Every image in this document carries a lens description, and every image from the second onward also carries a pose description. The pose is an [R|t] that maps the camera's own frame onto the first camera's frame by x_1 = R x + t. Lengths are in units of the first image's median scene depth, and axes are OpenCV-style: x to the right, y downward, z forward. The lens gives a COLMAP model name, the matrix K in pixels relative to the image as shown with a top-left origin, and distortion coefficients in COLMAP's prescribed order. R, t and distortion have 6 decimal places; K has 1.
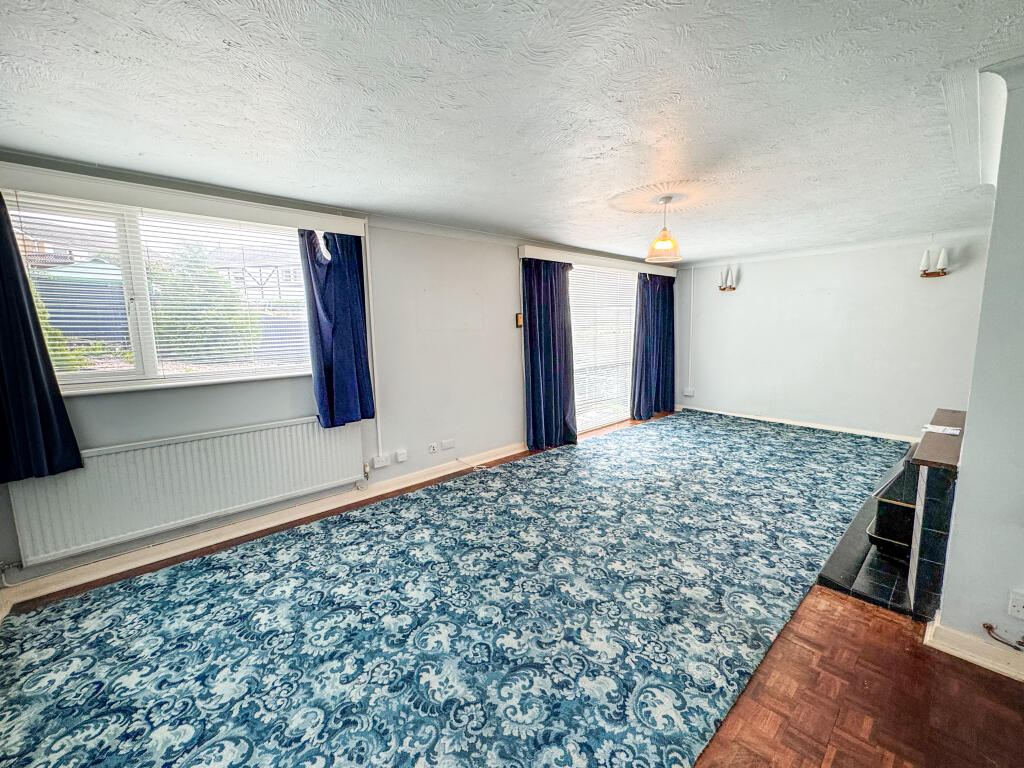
lens RADIAL K [[425.0, 0, 512.0], [0, 425.0, 384.0], [0, 0, 1]] dist [0.001935, -0.005747]
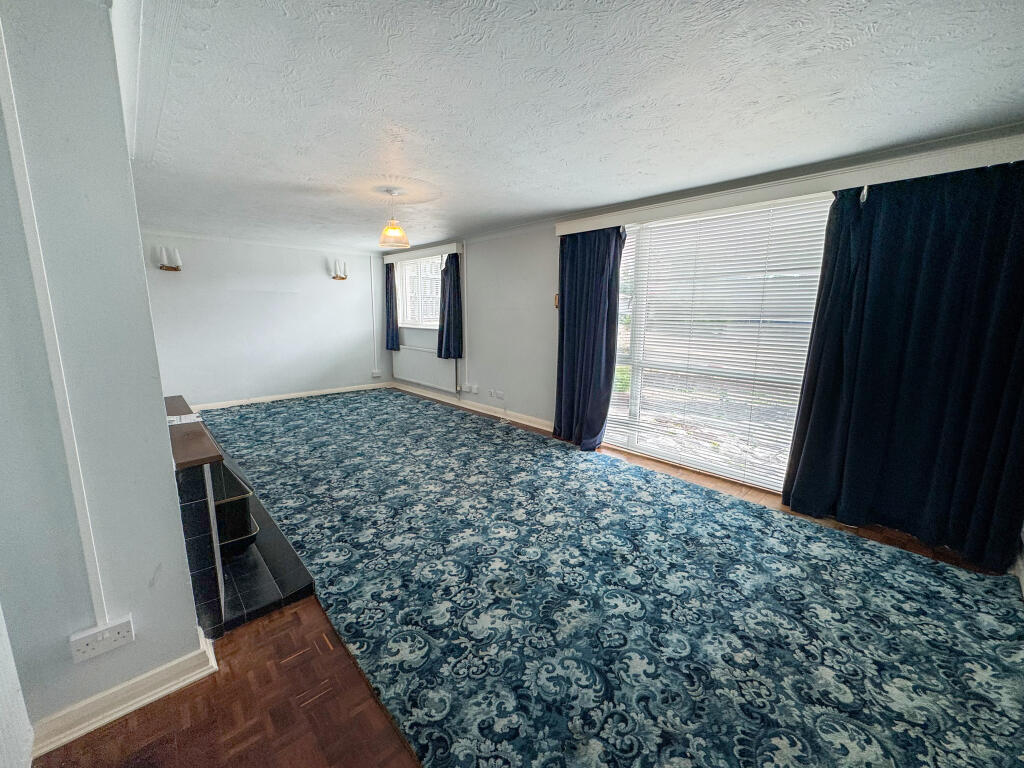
lens RADIAL K [[395.0, 0, 508.2], [0, 395.0, 380.2], [0, 0, 1]] dist [0.001408, -0.000039]
pose [[0.005948, 0.195708, -0.980644, 0.440680], [-0.139467, 0.971239, 0.192985, -0.060533], [0.990209, 0.135620, 0.033071, 0.403706]]
